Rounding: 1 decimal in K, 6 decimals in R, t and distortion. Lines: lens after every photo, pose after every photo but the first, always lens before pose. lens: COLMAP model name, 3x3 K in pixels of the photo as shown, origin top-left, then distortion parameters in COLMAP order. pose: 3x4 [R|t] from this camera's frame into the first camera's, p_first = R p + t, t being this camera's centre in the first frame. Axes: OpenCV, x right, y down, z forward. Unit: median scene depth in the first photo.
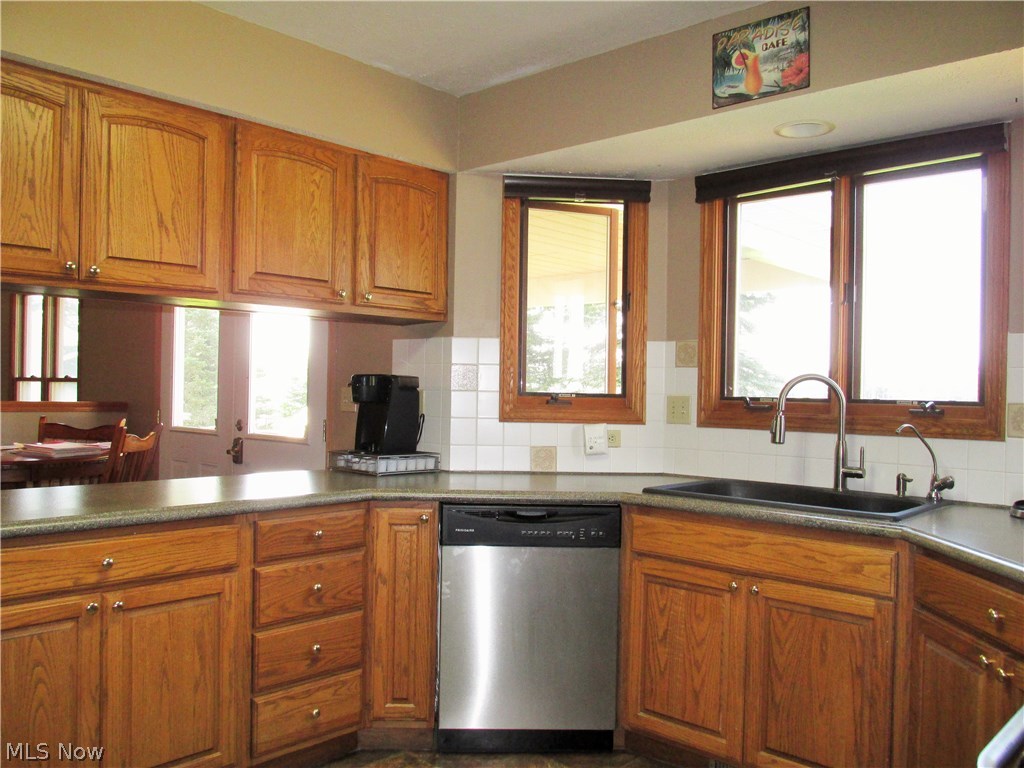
lens RADIAL K [[848.6, 0, 512.0], [0, 848.6, 384.0], [0, 0, 1]] dist [-0.030745, 0.003942]
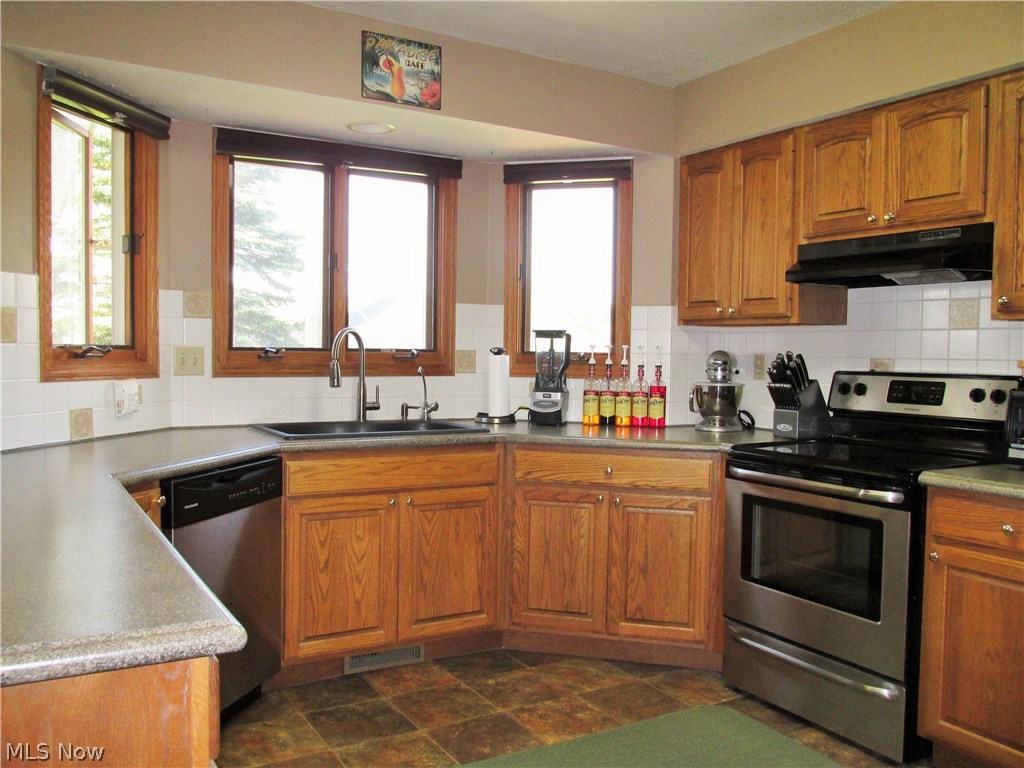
lens RADIAL K [[853.1, 0, 512.0], [0, 853.1, 384.0], [0, 0, 1]] dist [-0.031717, -0.002209]
pose [[0.280948, -0.053263, 0.958244, -0.806961], [-0.014942, 0.998095, 0.059859, -0.009082], [-0.959607, -0.031135, 0.279617, 0.459939]]
